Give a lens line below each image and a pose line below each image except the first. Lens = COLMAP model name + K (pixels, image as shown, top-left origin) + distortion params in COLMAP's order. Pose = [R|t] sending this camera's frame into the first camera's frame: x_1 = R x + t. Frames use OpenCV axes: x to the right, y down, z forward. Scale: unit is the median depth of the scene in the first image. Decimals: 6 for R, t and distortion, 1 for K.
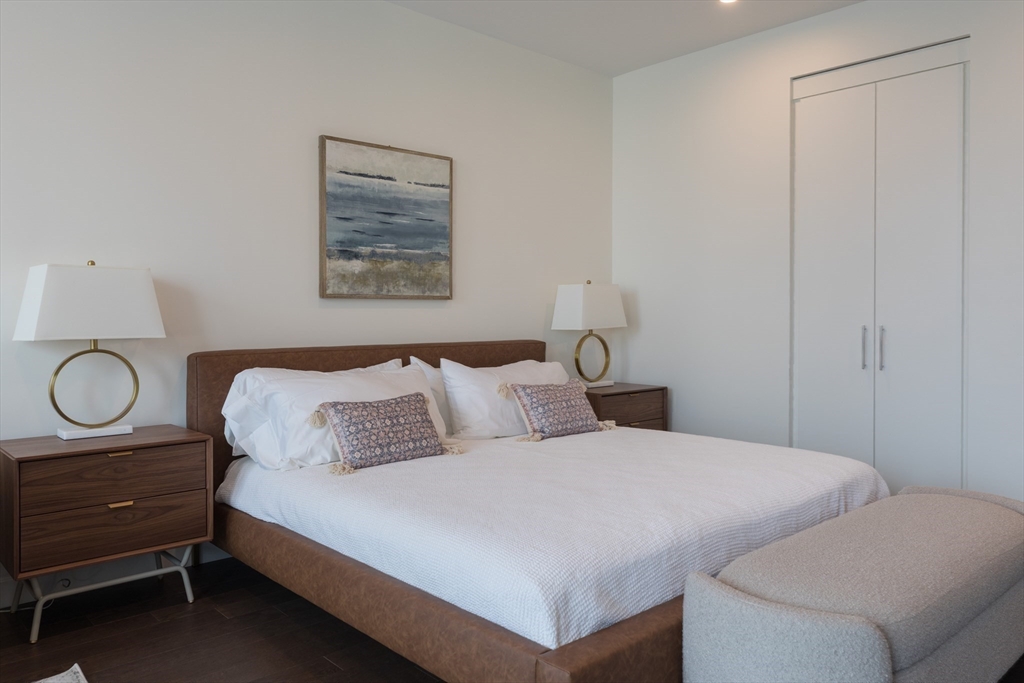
lens RADIAL K [[759.5, 0, 522.7], [0, 759.5, 313.5], [0, 0, 1]] dist [0.023461, -0.005049]
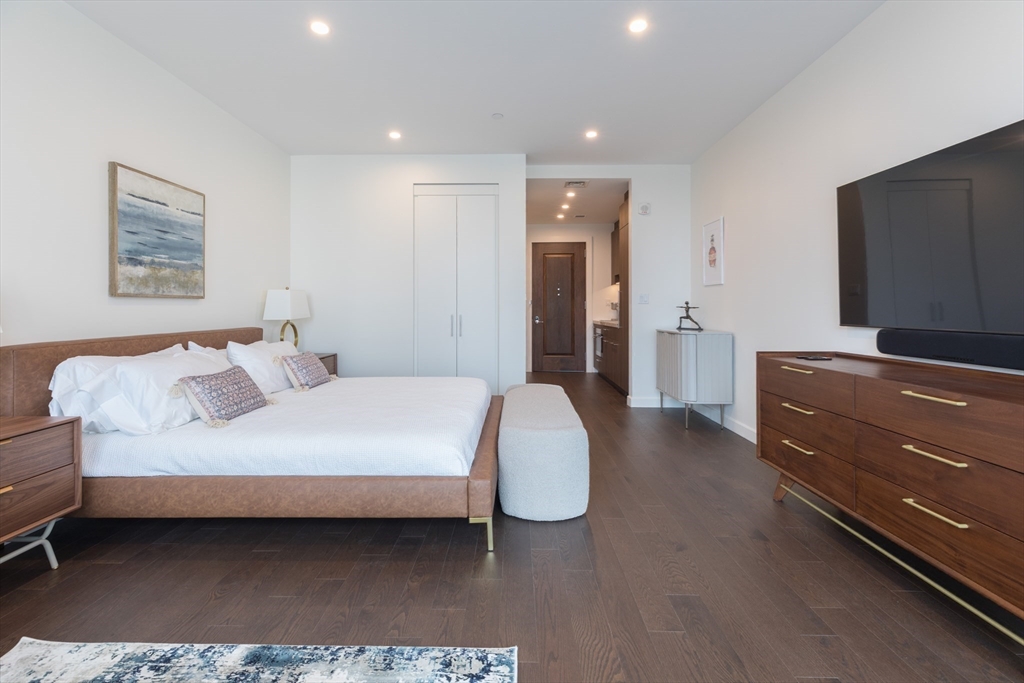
lens RADIAL K [[470.2, 0, 509.9], [0, 470.2, 304.8], [0, 0, 1]] dist [0.003144, 0.001182]
pose [[0.689276, 0.002085, 0.724496, -0.362717], [0.005014, 0.999958, -0.007647, 0.001471], [-0.724481, 0.008903, 0.689237, 0.031584]]
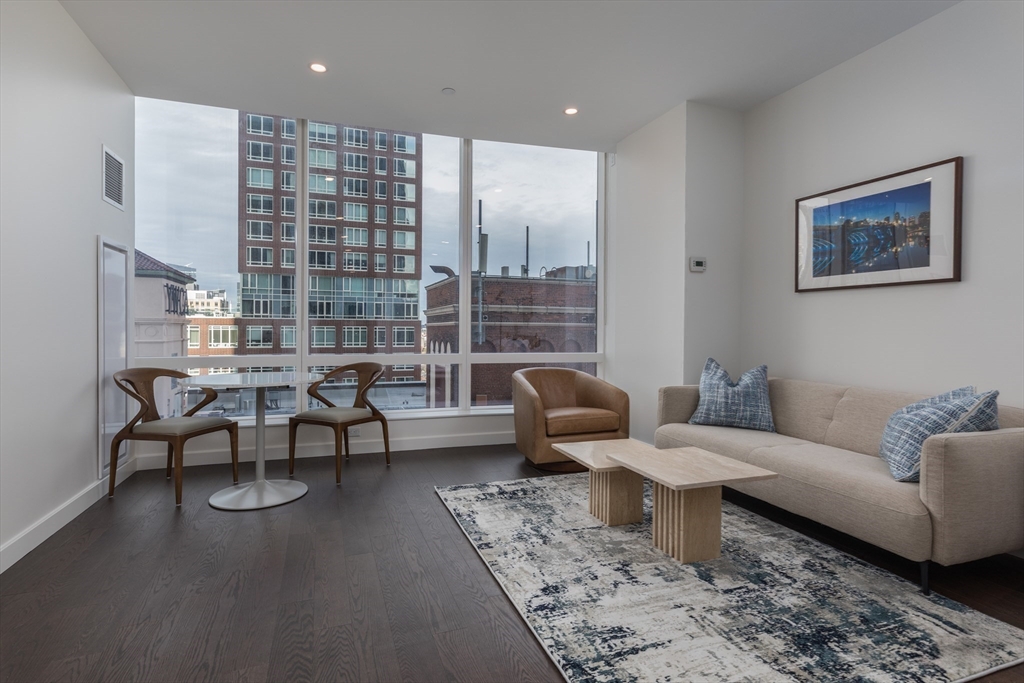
lens RADIAL K [[506.5, 0, 500.7], [0, 506.5, 334.1], [0, 0, 1]] dist [0.000741, 0.000104]
pose [[-0.395161, 0.002273, -0.918609, 0.233919], [-0.010654, 0.999918, 0.007058, 0.017457], [0.918550, 0.012576, -0.395105, 0.340054]]
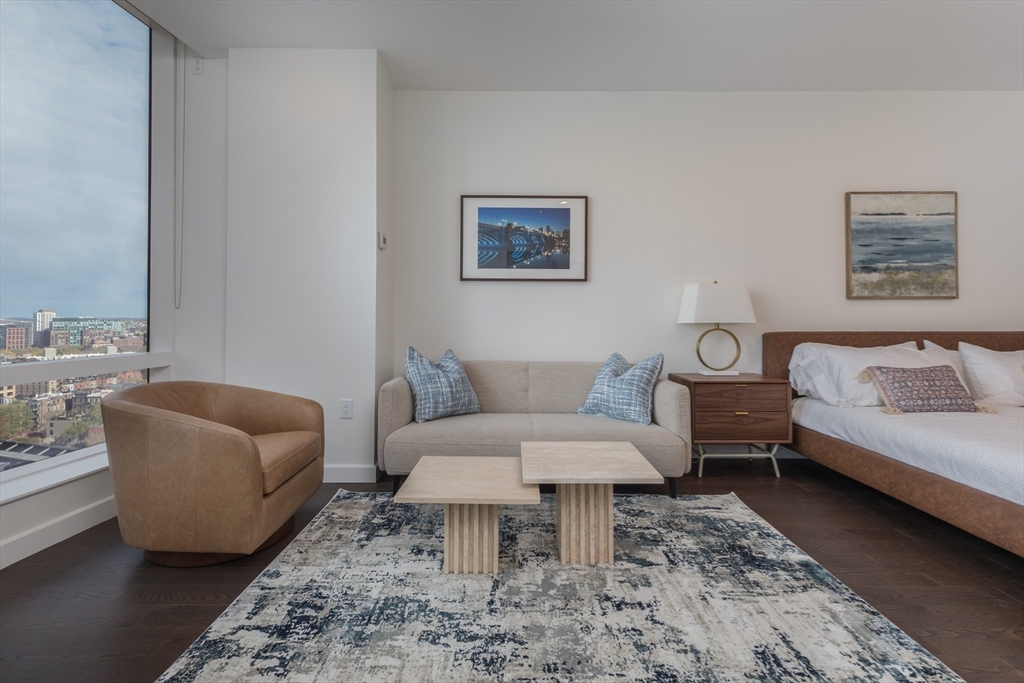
lens RADIAL K [[485.0, 0, 506.9], [0, 485.0, 307.9], [0, 0, 1]] dist [0.005062, -0.000283]
pose [[0.733412, -0.014813, -0.679623, -0.103870], [0.000254, 0.999768, -0.021516, 0.016980], [0.679784, 0.015608, 0.733246, -0.162183]]
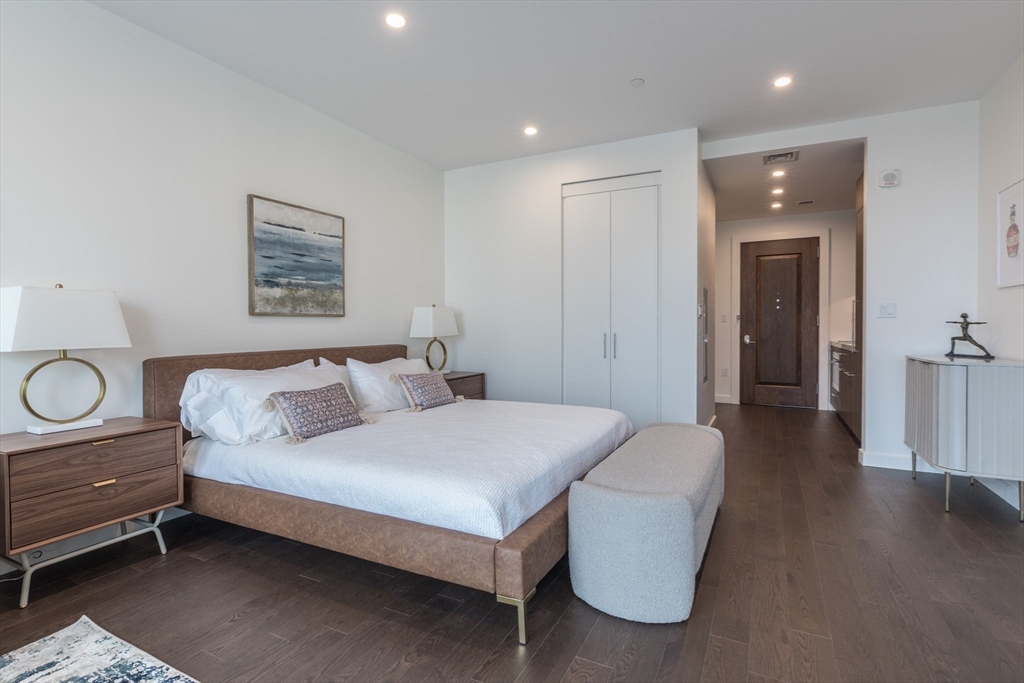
lens RADIAL K [[495.8, 0, 514.9], [0, 495.8, 333.8], [0, 0, 1]] dist [0.000169, -0.000355]
pose [[0.937900, -0.011422, 0.346716, -0.129366], [0.007408, 0.999889, 0.012901, 0.003664], [-0.346825, -0.009531, 0.937881, 0.021106]]
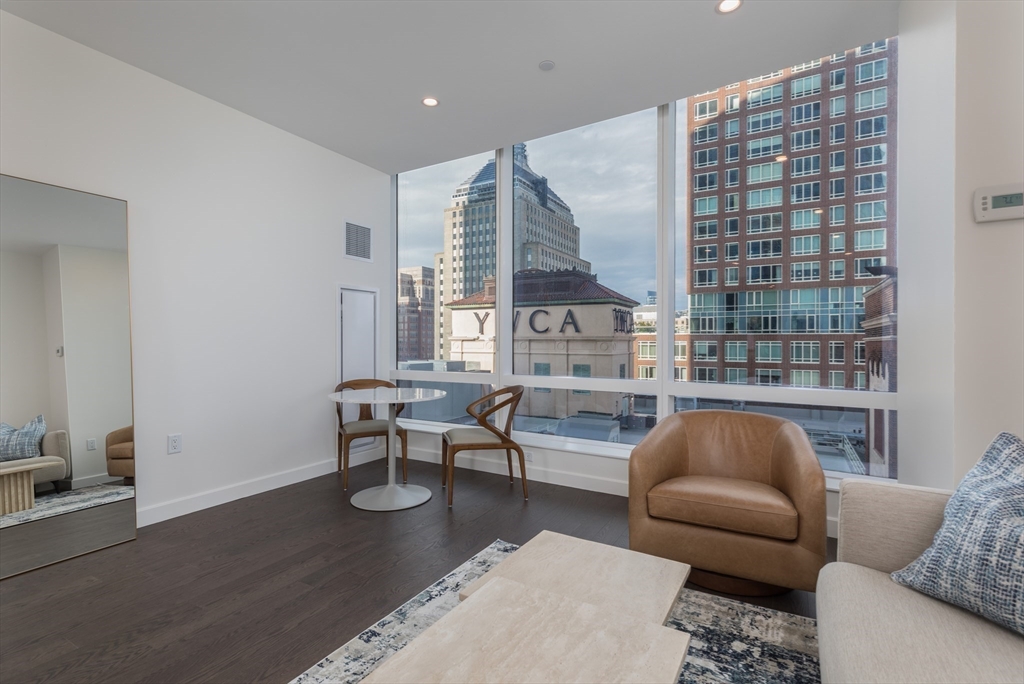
lens RADIAL K [[469.5, 0, 512.0], [0, 469.5, 342.0], [0, 0, 1]] dist [0.003449, 0.000243]
pose [[-0.956725, -0.006062, -0.290932, -0.332519], [-0.006847, 0.999975, 0.001680, -0.000191], [0.290915, 0.003600, -0.956742, 0.550172]]
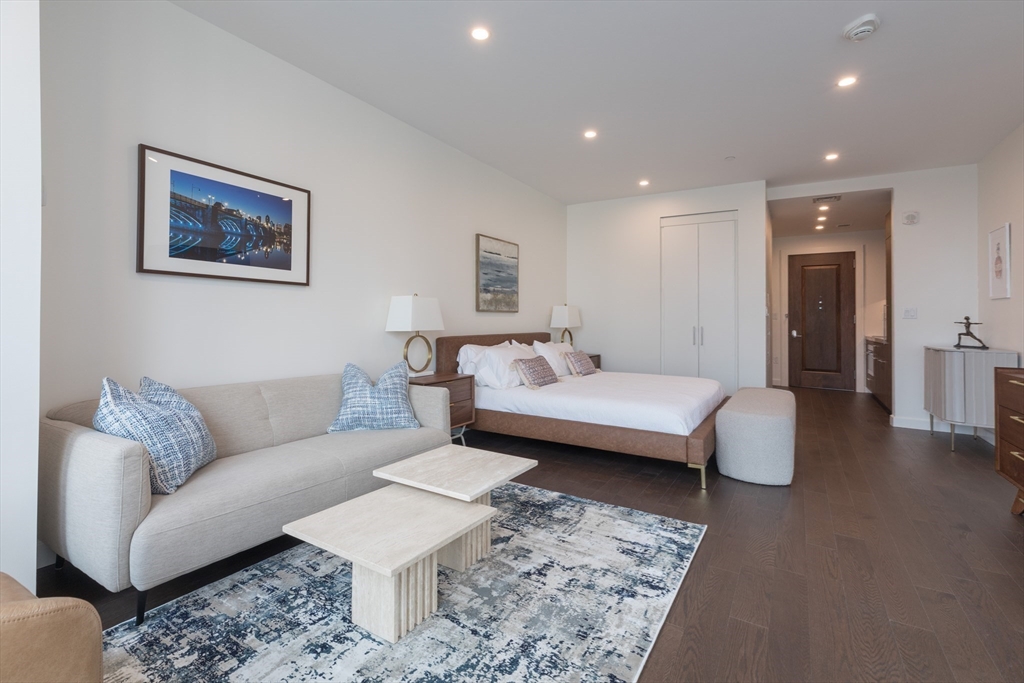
lens RADIAL K [[472.3, 0, 515.0], [0, 472.3, 308.6], [0, 0, 1]] dist [-0.001125, -0.000043]
pose [[0.958963, 0.013970, 0.283187, -0.518251], [-0.007526, 0.999688, -0.023828, 0.001432], [-0.283431, 0.020719, 0.958769, -0.258613]]
